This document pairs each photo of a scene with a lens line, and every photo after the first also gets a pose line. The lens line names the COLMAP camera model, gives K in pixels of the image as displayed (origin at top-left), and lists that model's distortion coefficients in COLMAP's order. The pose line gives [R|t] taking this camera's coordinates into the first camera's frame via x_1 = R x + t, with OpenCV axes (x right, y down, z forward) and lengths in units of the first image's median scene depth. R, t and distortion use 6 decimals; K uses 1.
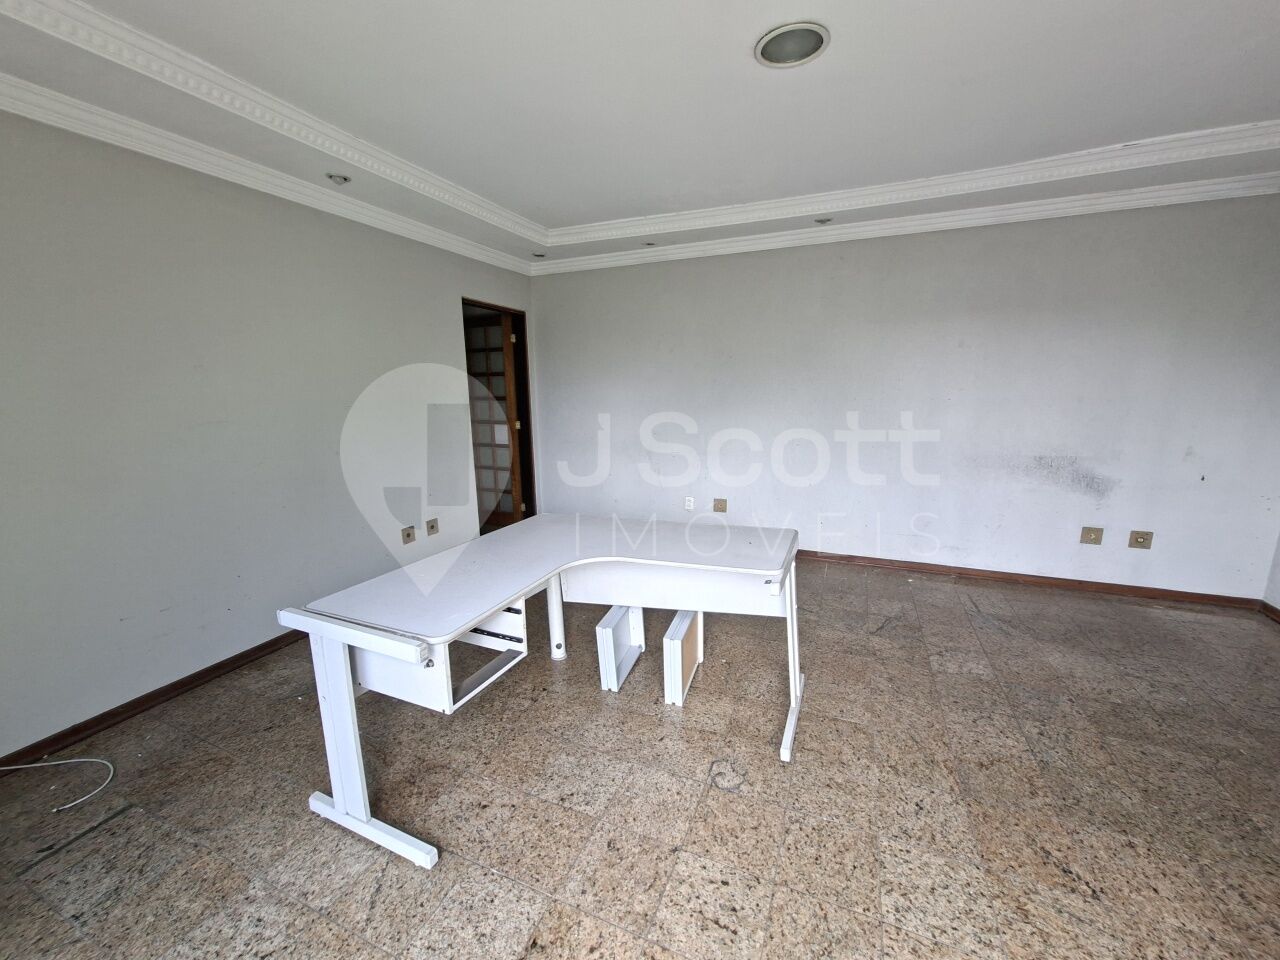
lens RADIAL K [[505.0, 0, 640.6], [0, 505.0, 483.2], [0, 0, 1]] dist [-0.001874, 0.000438]
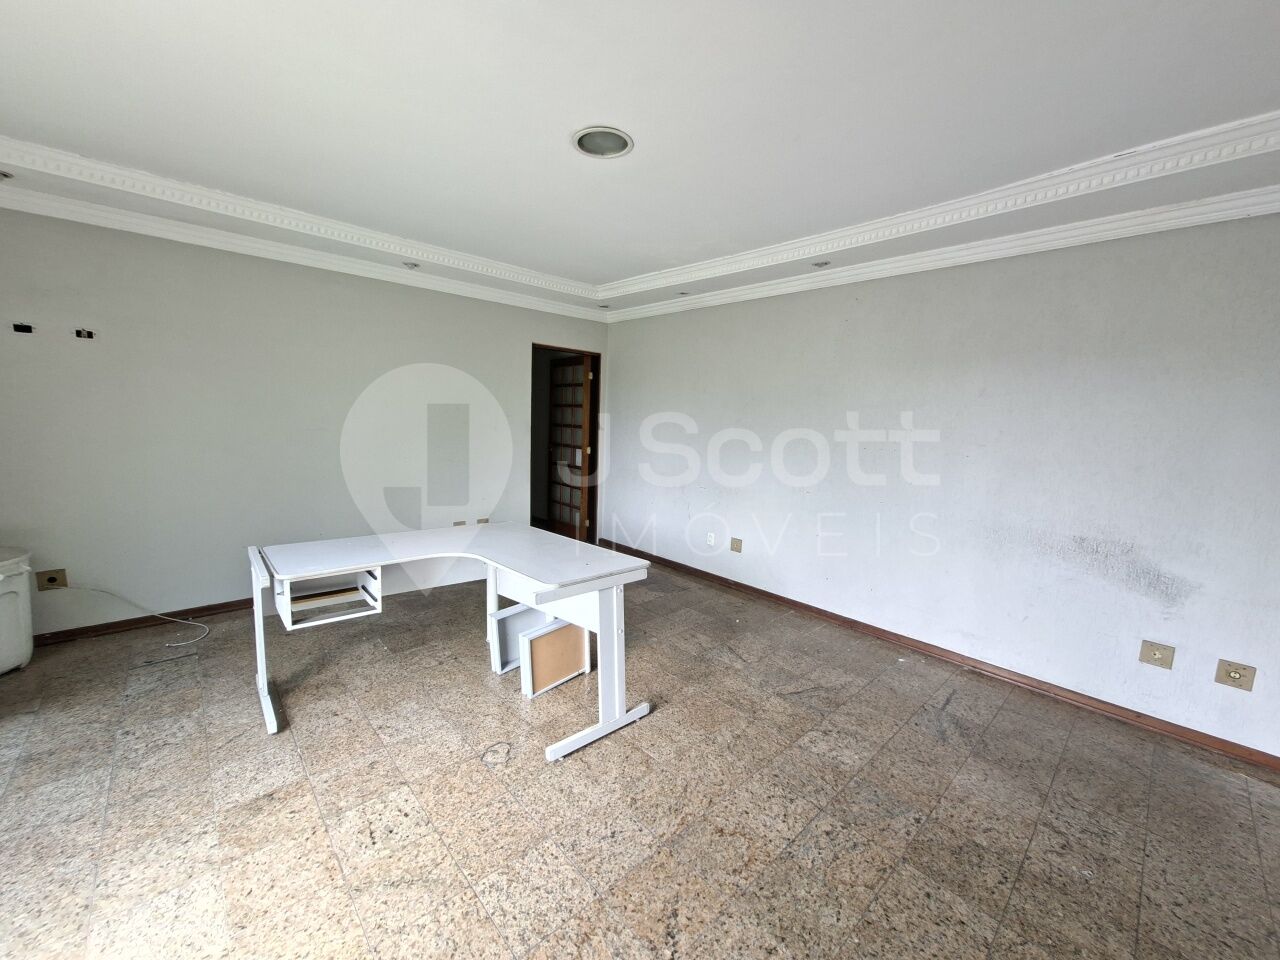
lens RADIAL K [[505.0, 0, 640.6], [0, 505.0, 483.2], [0, 0, 1]] dist [-0.001874, 0.000438]
pose [[0.909785, 0.101654, -0.402441, 0.591375], [-0.126920, 0.991240, -0.036544, -0.025875], [0.395200, 0.084325, 0.914716, 0.009703]]
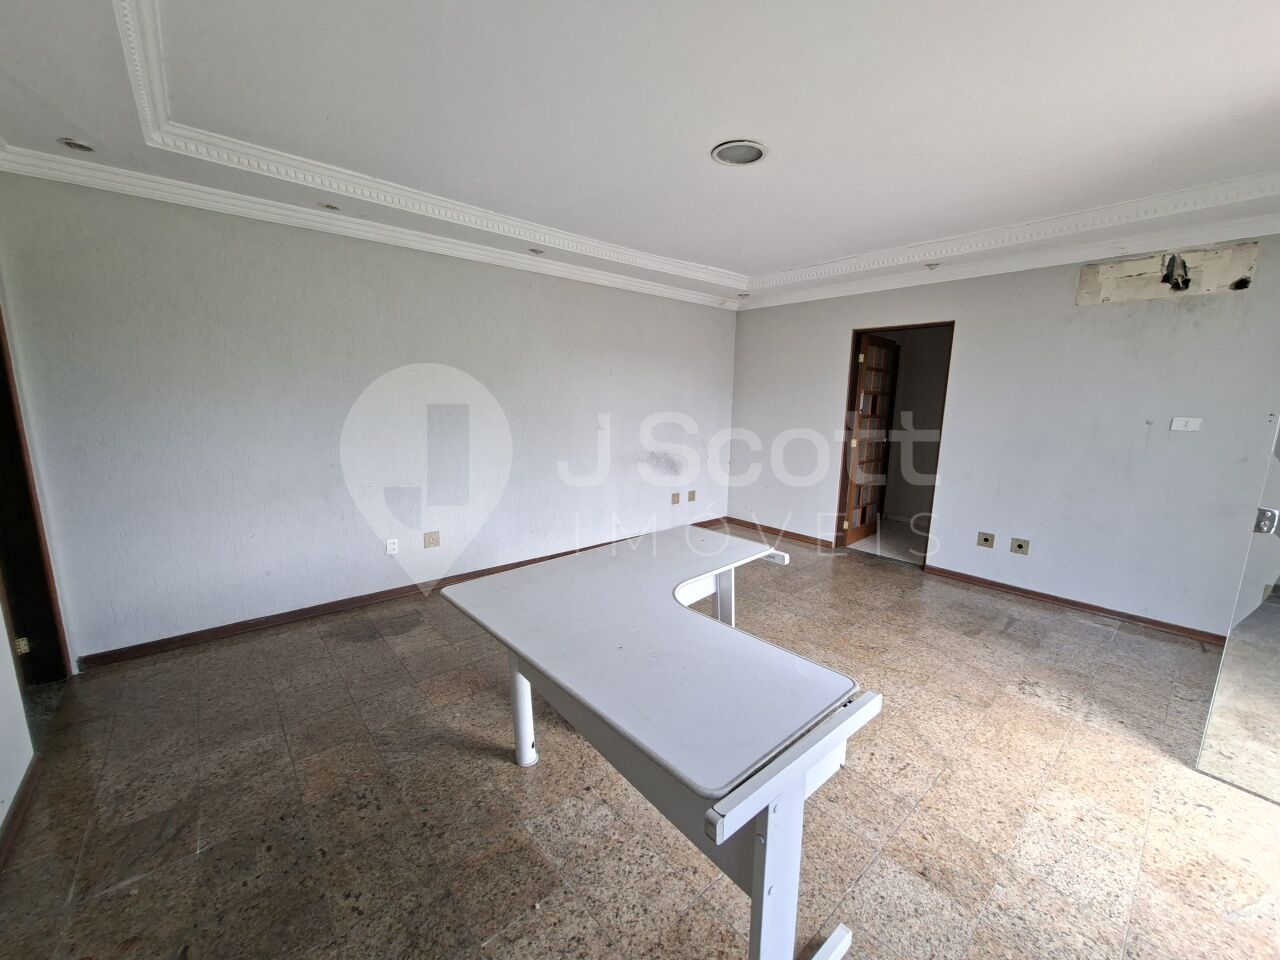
lens RADIAL K [[500.7, 0, 641.0], [0, 500.7, 484.8], [0, 0, 1]] dist [-0.017385, 0.007616]
pose [[0.440892, -0.136281, 0.887154, -0.683740], [0.149870, 0.985708, 0.076939, -0.095731], [-0.884960, 0.099036, 0.455015, 0.457576]]
